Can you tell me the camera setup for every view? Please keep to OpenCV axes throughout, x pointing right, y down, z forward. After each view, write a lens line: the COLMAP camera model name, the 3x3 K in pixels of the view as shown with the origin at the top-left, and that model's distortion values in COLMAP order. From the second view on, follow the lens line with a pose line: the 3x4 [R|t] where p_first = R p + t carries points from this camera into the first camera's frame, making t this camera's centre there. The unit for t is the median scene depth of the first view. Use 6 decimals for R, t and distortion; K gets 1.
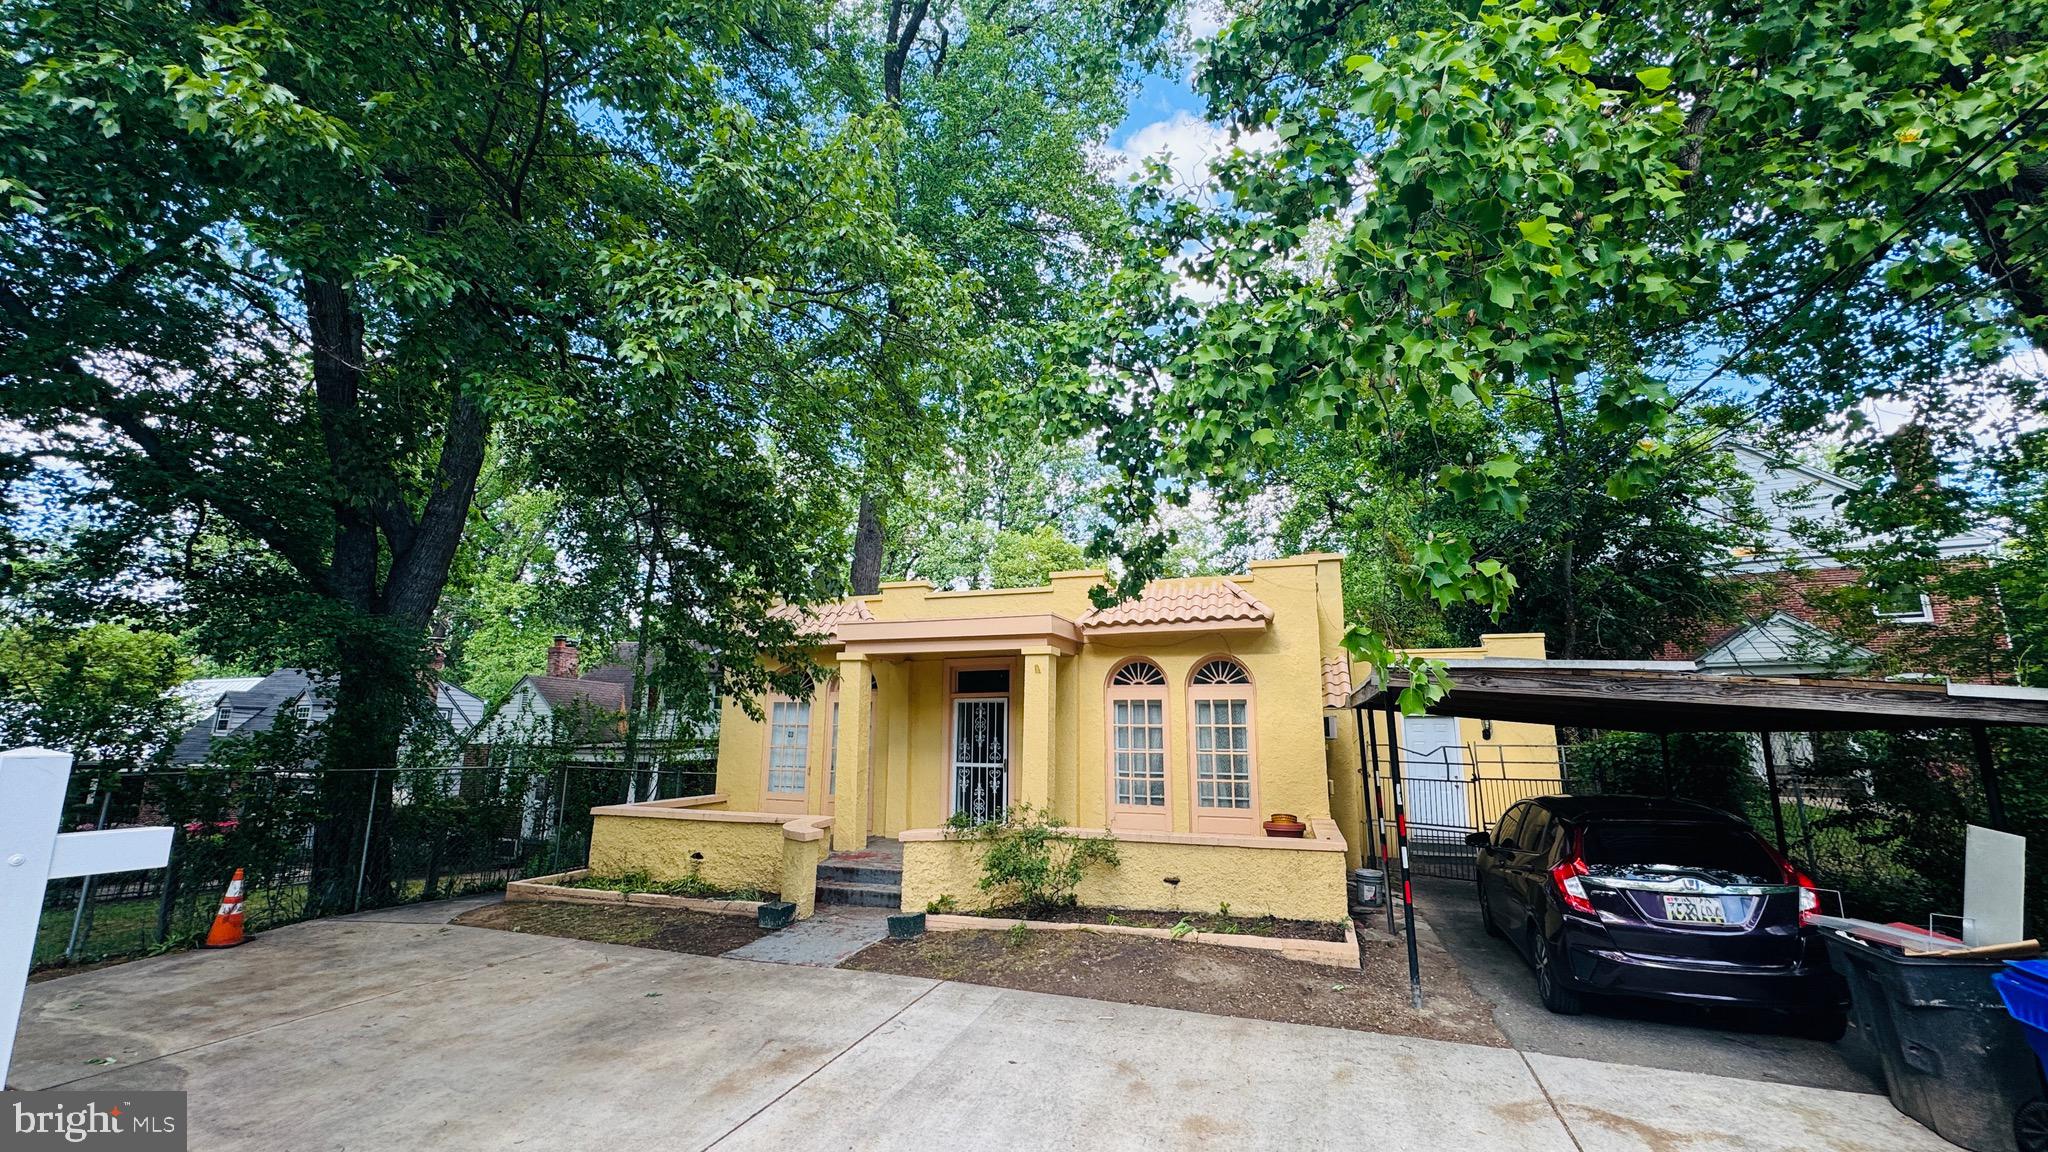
lens RADIAL K [[833.7, 0, 1014.9], [0, 833.7, 581.0], [0, 0, 1]] dist [-0.001964, 0.000024]
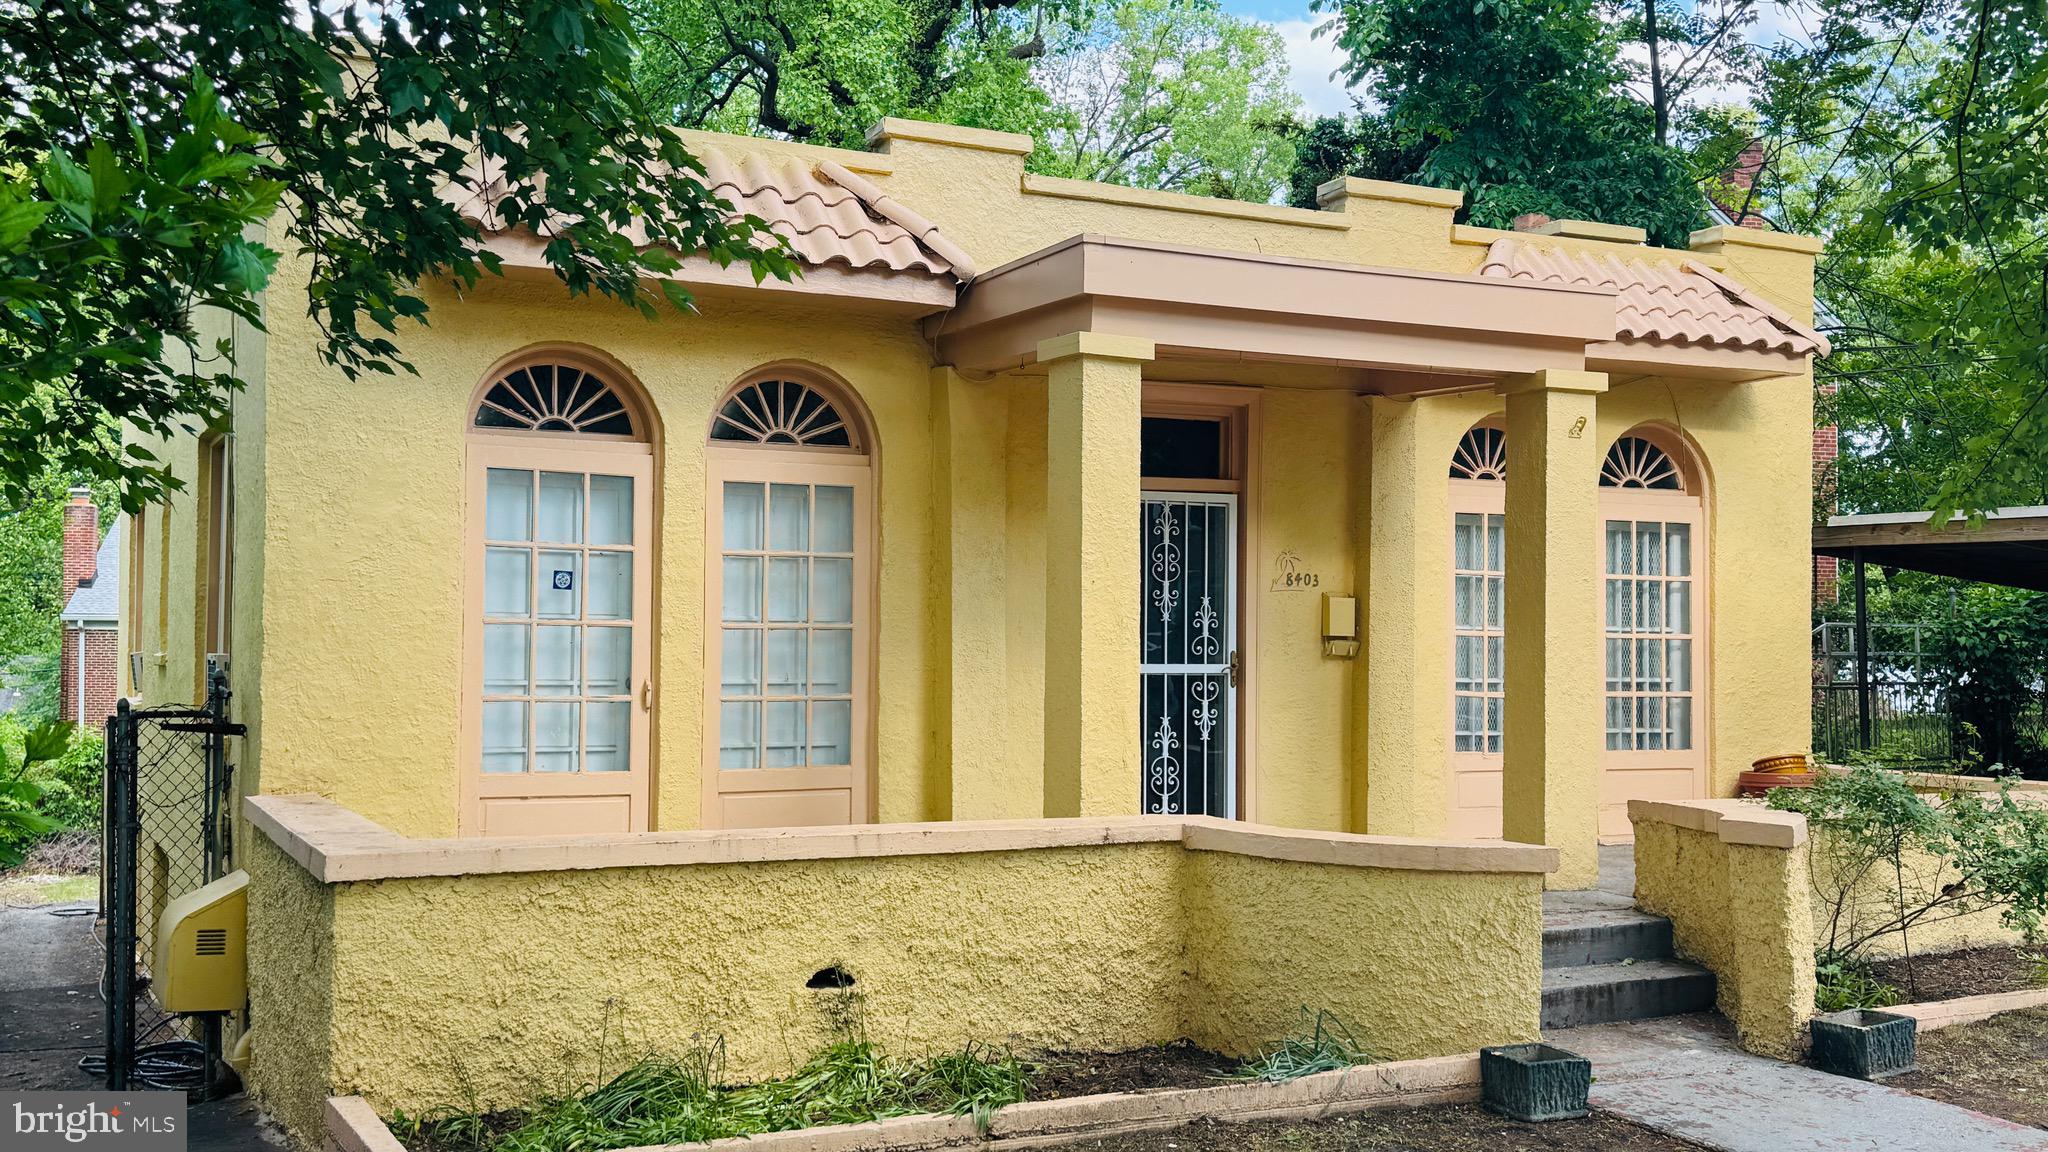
lens RADIAL K [[2124.0, 0, 1024.0], [0, 2124.0, 576.0], [0, 0, 1]] dist [0.111402, -0.002605]
pose [[0.685040, 0.016367, 0.728321, -0.820128], [-0.139809, 0.984118, 0.109385, 0.088016], [-0.714964, -0.176760, 0.676449, 0.425611]]
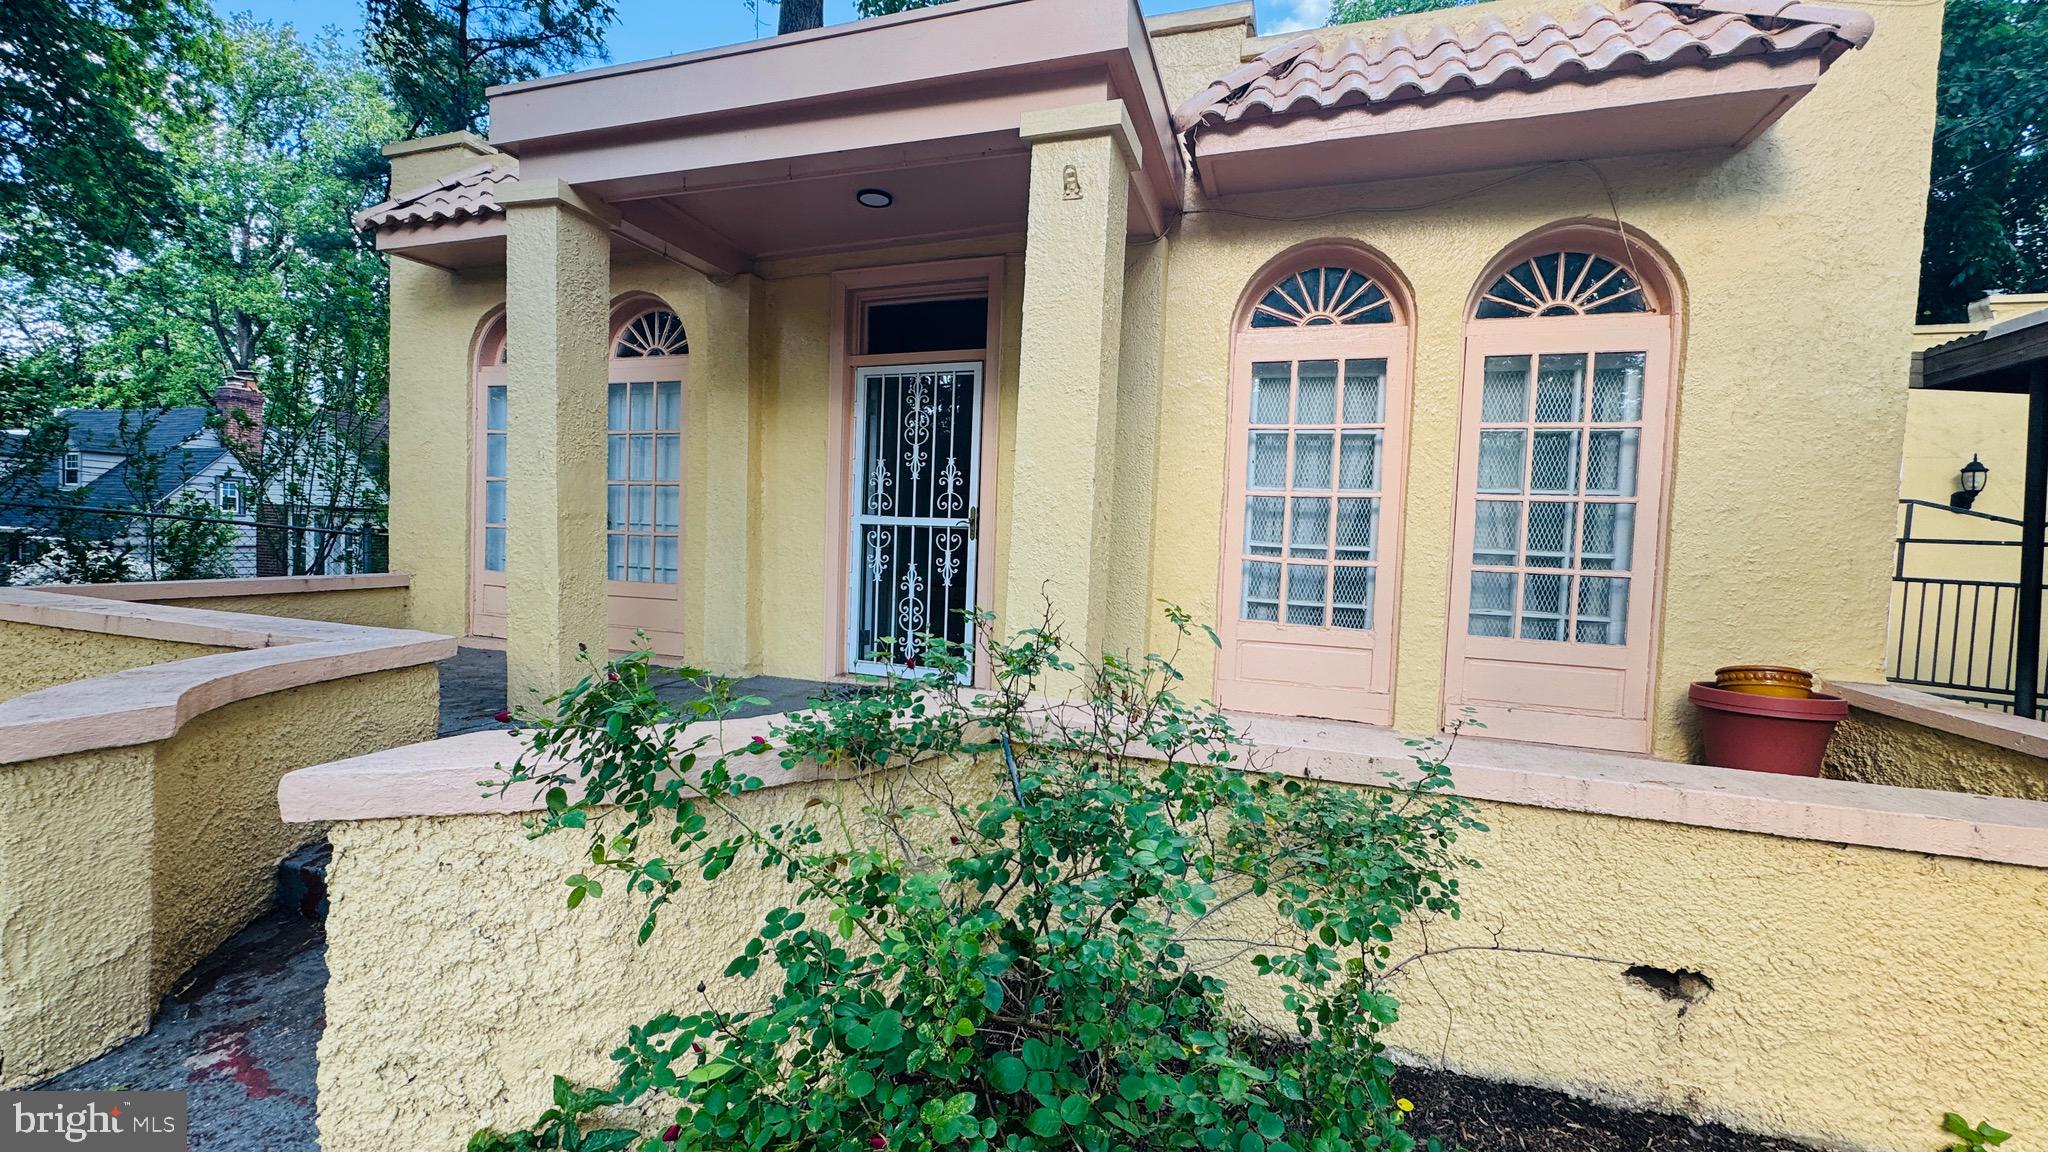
lens RADIAL K [[833.7, 0, 1014.9], [0, 833.7, 581.0], [0, 0, 1]] dist [-0.001964, 0.000024]
pose [[0.999589, 0.026396, 0.011225, 0.005958], [-0.028298, 0.971472, 0.235460, 0.154988], [-0.004690, -0.235681, 0.971819, 0.602607]]
